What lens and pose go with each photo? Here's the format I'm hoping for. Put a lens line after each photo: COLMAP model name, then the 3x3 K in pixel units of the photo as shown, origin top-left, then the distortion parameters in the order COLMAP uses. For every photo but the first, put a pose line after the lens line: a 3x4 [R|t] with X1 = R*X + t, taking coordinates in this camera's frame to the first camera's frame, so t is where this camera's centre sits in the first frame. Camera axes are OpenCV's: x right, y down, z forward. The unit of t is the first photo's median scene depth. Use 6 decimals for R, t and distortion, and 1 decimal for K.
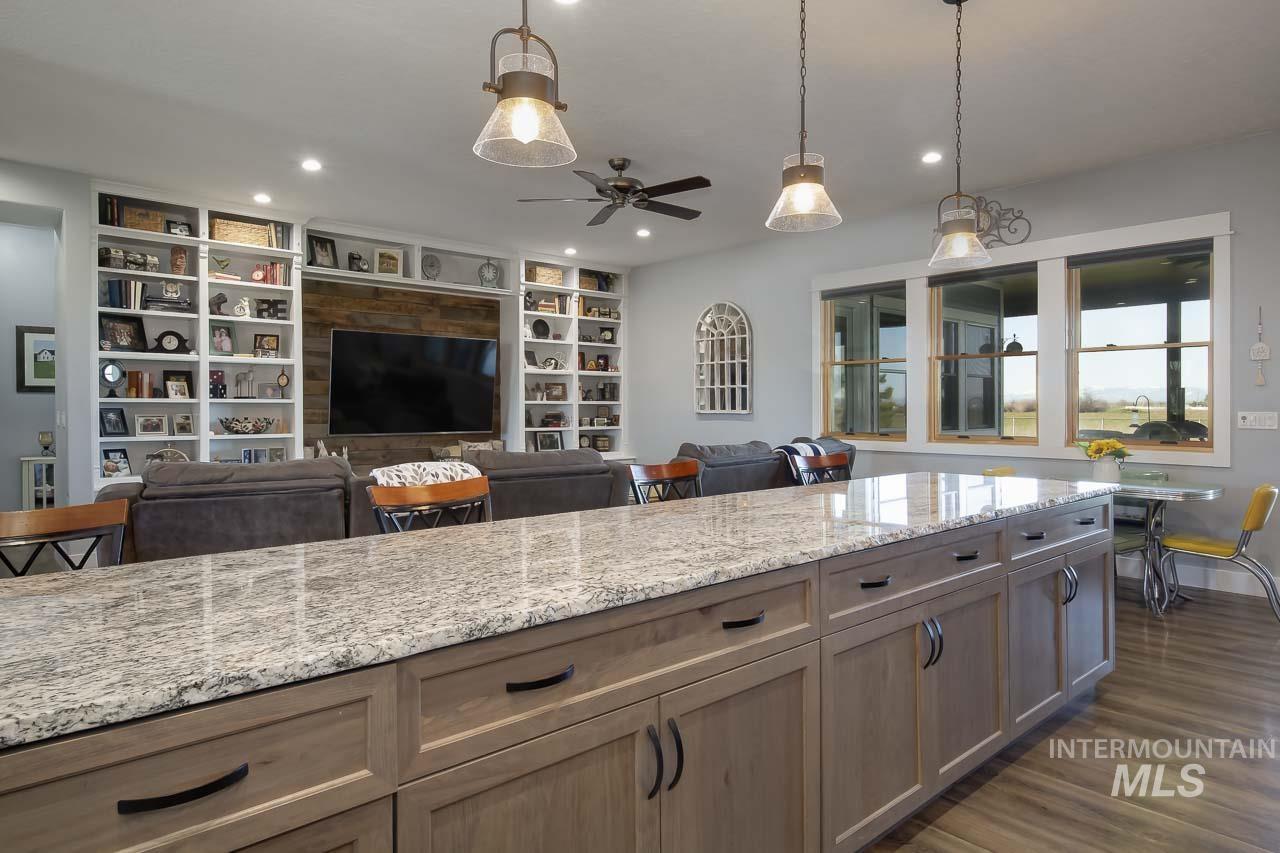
lens RADIAL K [[762.5, 0, 640.0], [0, 762.5, 426.5], [0, 0, 1]] dist [0.003802, 0.001595]
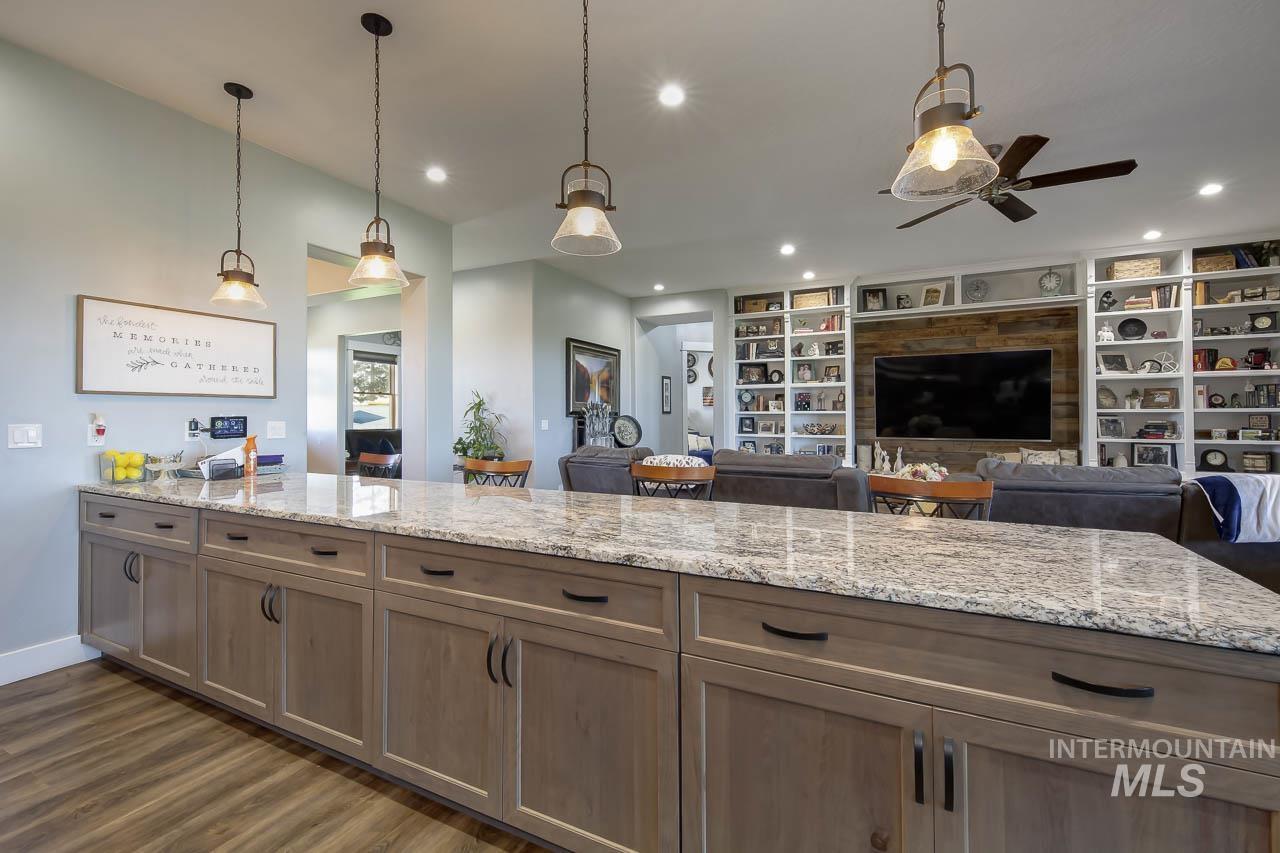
lens RADIAL K [[545.1, 0, 636.9], [0, 545.1, 416.4], [0, 0, 1]] dist [0.000634, -0.000296]
pose [[0.352388, -0.003270, -0.935848, 0.338948], [-0.022511, 0.999675, -0.011969, -0.005103], [0.935583, 0.025285, 0.352200, 0.293669]]
